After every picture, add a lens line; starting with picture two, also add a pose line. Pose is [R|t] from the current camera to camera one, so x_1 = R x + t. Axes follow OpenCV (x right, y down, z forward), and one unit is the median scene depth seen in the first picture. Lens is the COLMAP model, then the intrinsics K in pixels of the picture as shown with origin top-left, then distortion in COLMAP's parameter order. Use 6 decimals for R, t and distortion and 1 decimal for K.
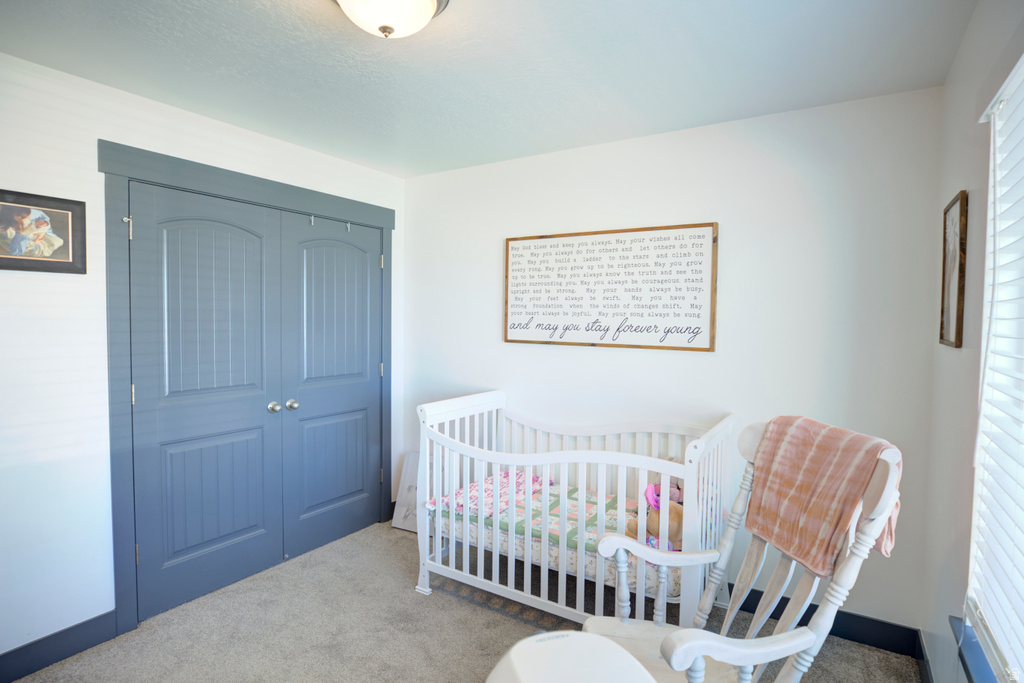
lens RADIAL K [[530.1, 0, 516.7], [0, 530.1, 341.7], [0, 0, 1]] dist [-0.041022, 0.022383]
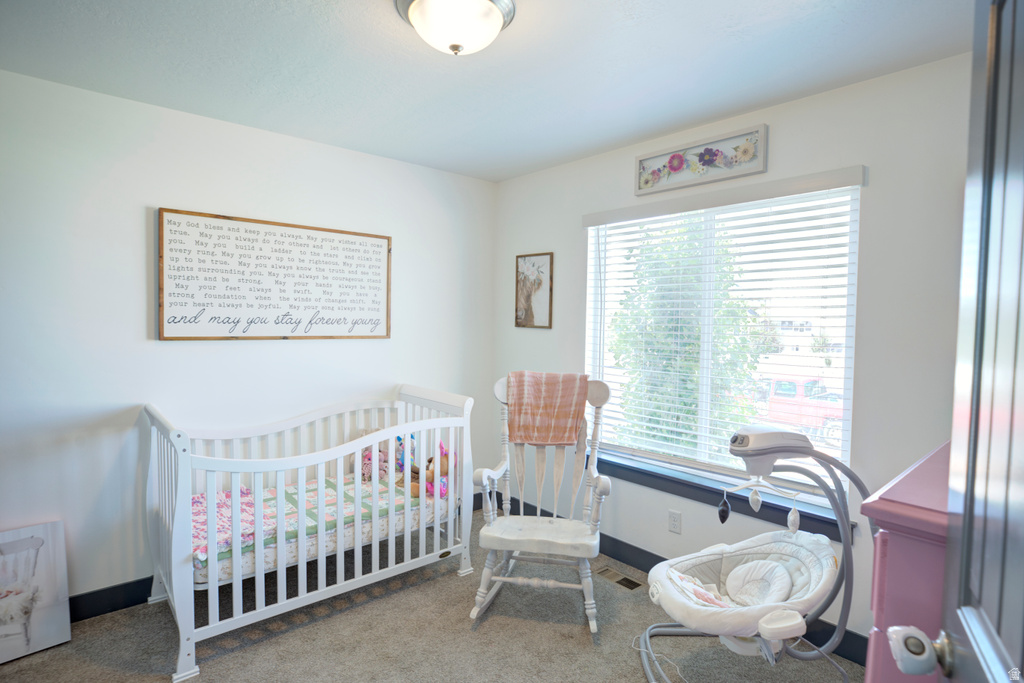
lens RADIAL K [[530.1, 0, 516.7], [0, 530.1, 341.7], [0, 0, 1]] dist [-0.041022, 0.022383]
pose [[0.275463, -0.052592, 0.959872, -0.685639], [0.025631, 0.998549, 0.047356, -0.022739], [-0.960970, 0.011558, 0.276411, 0.314115]]
